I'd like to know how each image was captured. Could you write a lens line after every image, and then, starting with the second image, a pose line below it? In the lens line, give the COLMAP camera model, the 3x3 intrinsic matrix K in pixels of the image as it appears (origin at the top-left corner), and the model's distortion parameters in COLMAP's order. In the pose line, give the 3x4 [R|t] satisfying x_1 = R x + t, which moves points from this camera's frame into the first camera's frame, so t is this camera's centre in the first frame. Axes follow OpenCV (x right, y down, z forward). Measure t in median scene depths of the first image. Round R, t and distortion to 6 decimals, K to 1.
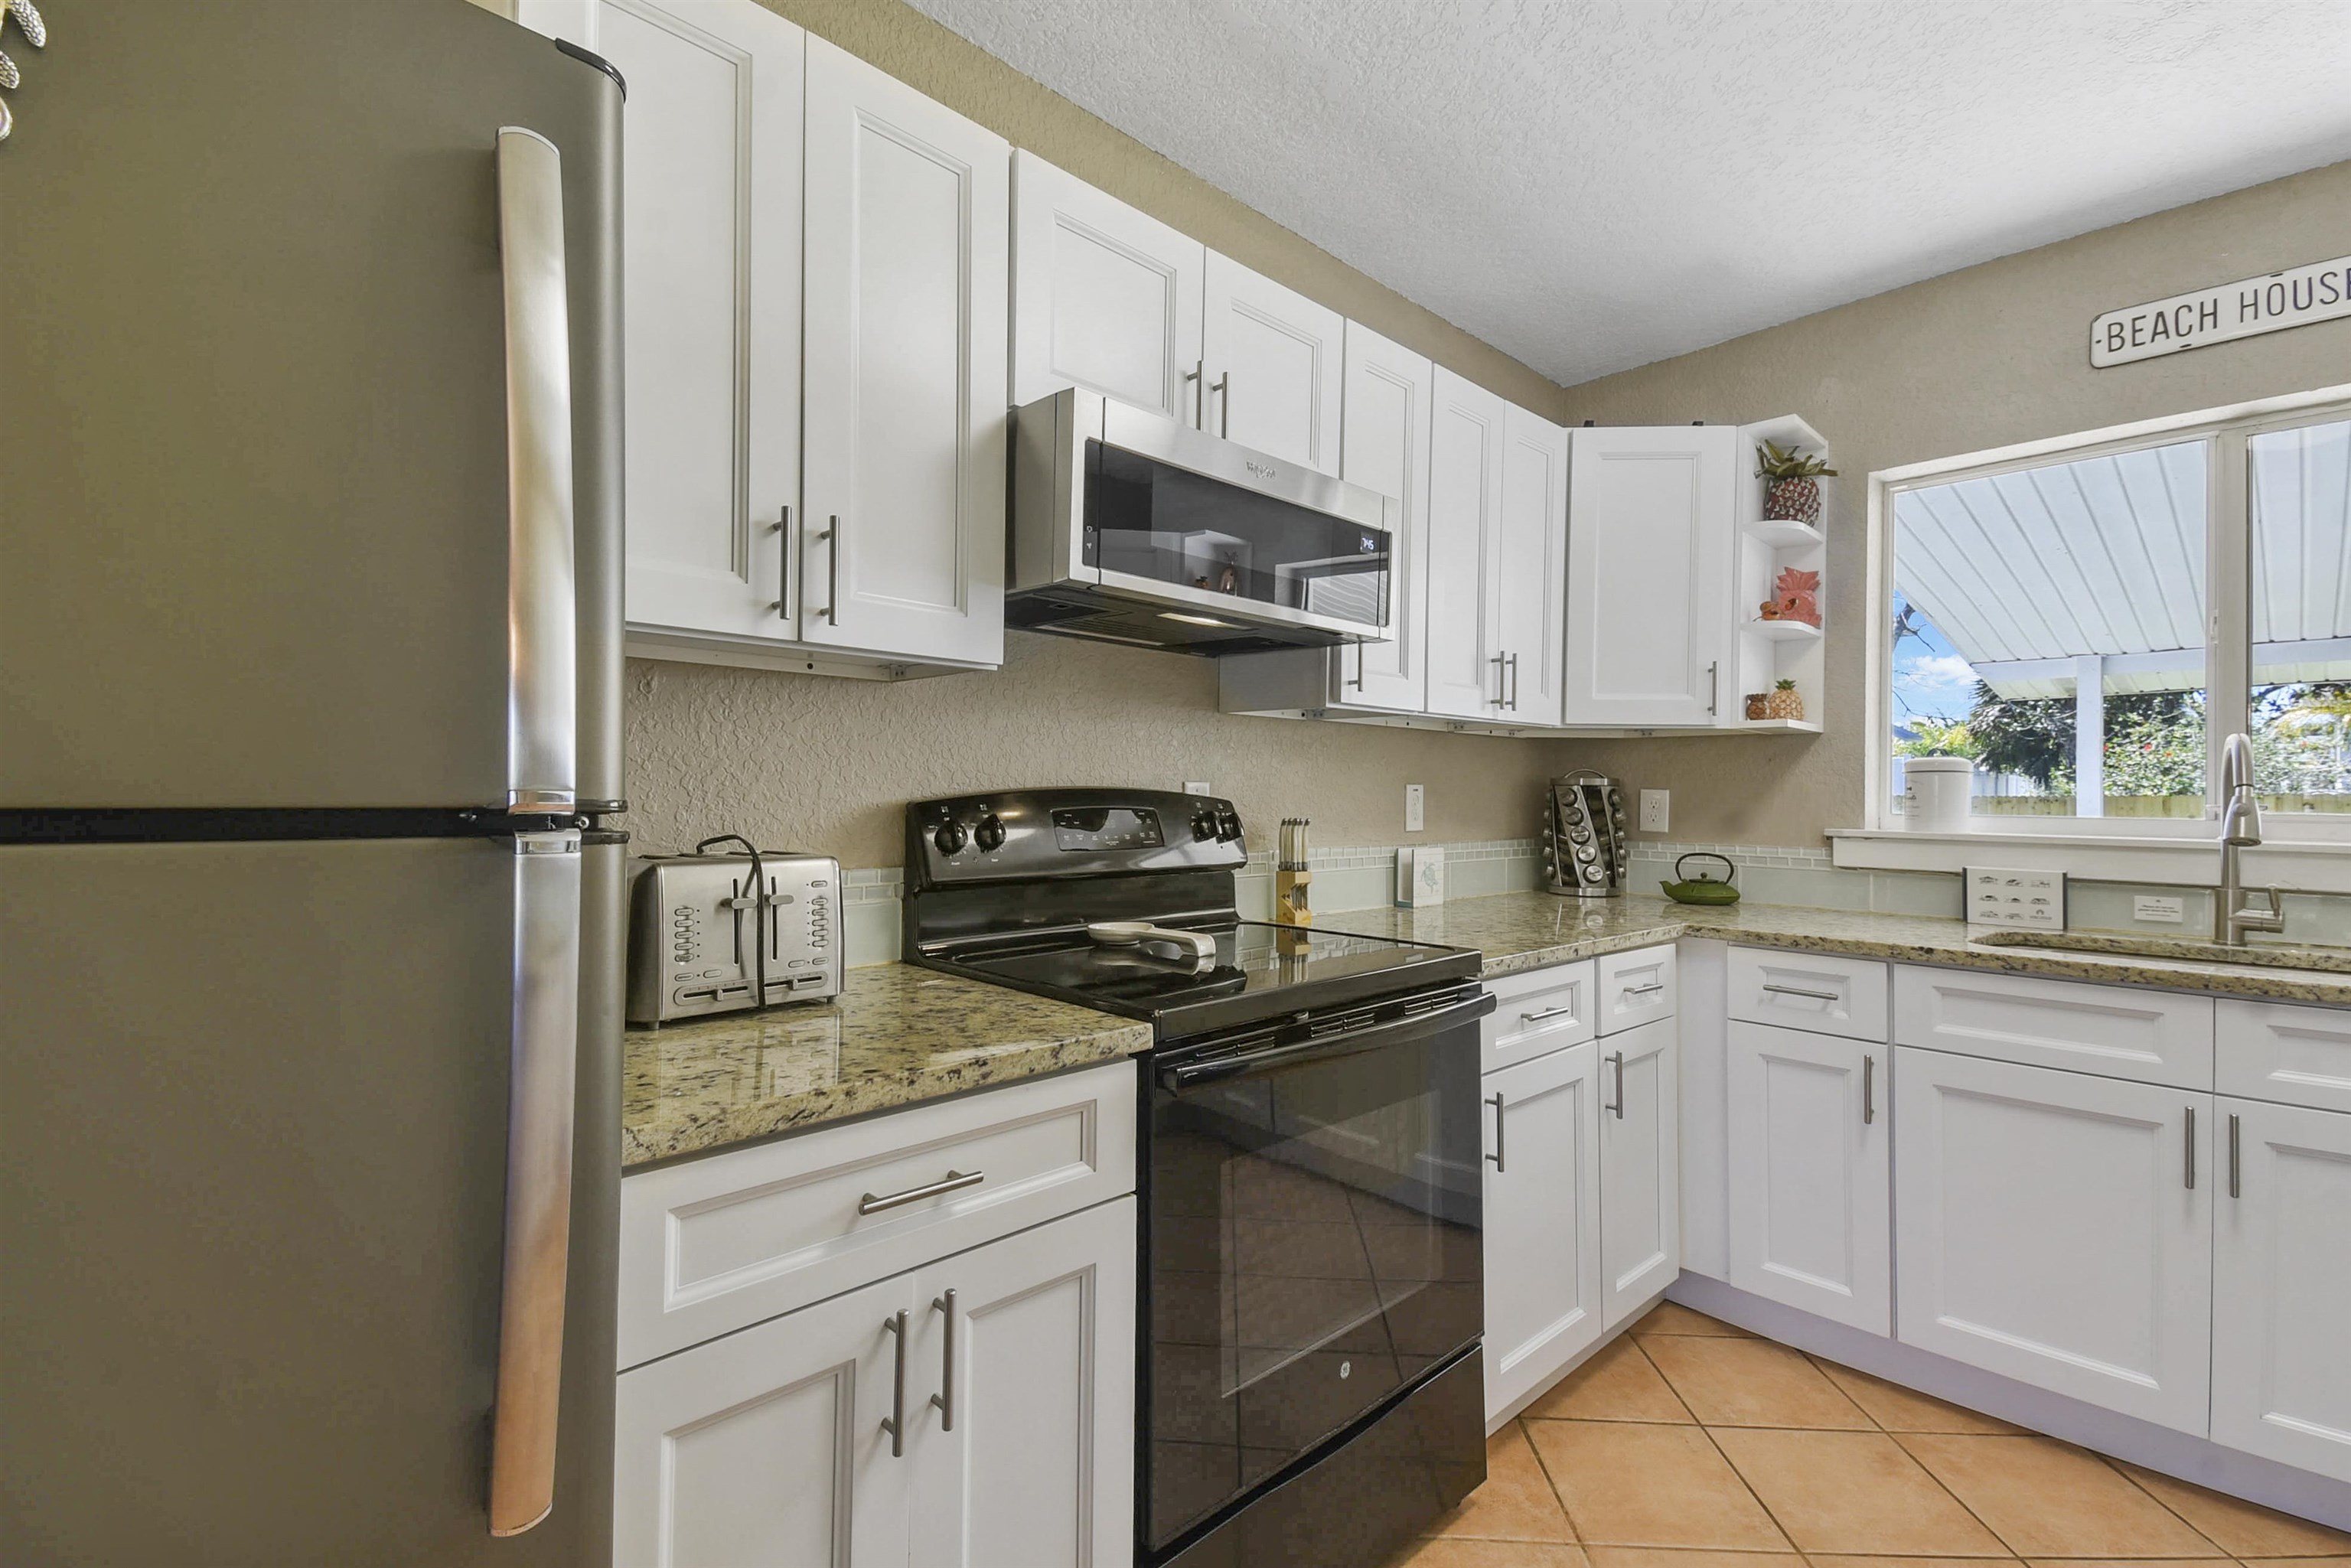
lens RADIAL K [[1034.2, 0, 1180.2], [0, 1034.2, 784.4], [0, 0, 1]] dist [0.074430, -0.040370]
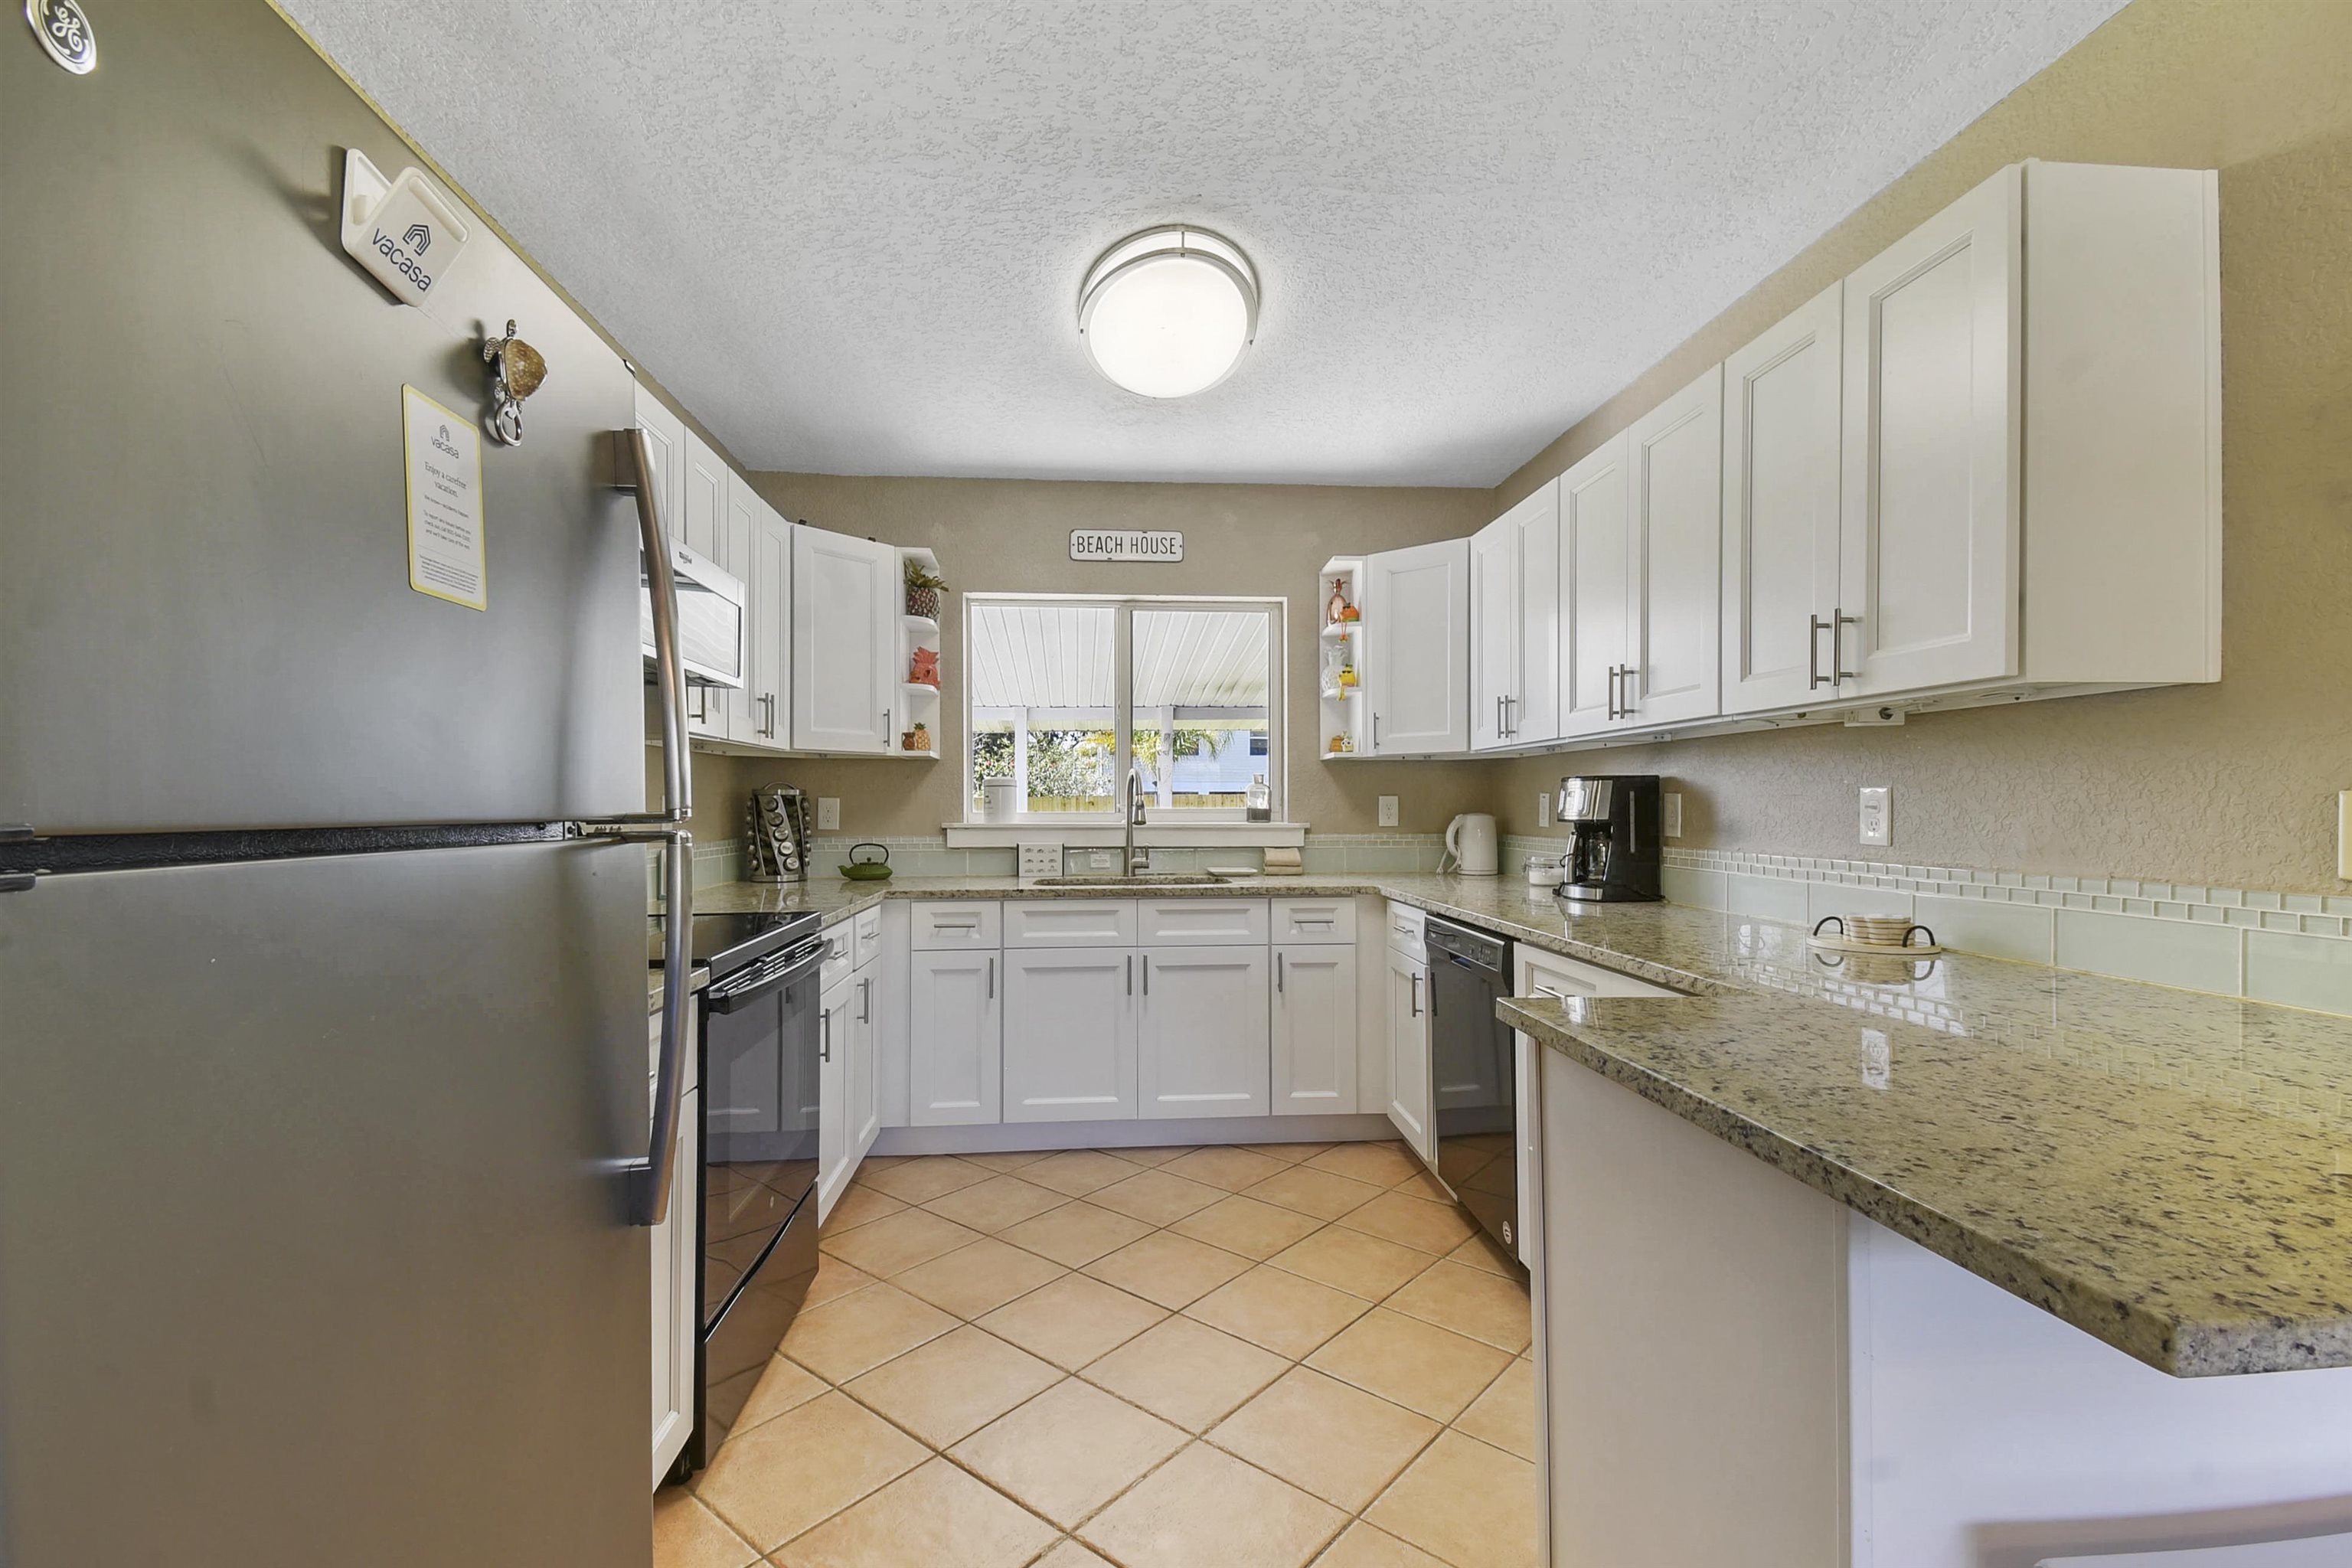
lens RADIAL K [[1043.4, 0, 1179.1], [0, 1043.4, 793.8], [0, 0, 1]] dist [0.043256, 0.000066]
pose [[0.616425, -0.004238, 0.787403, -0.408234], [0.000474, 0.999987, 0.005011, -0.008434], [-0.787414, -0.002716, 0.616419, -0.213845]]
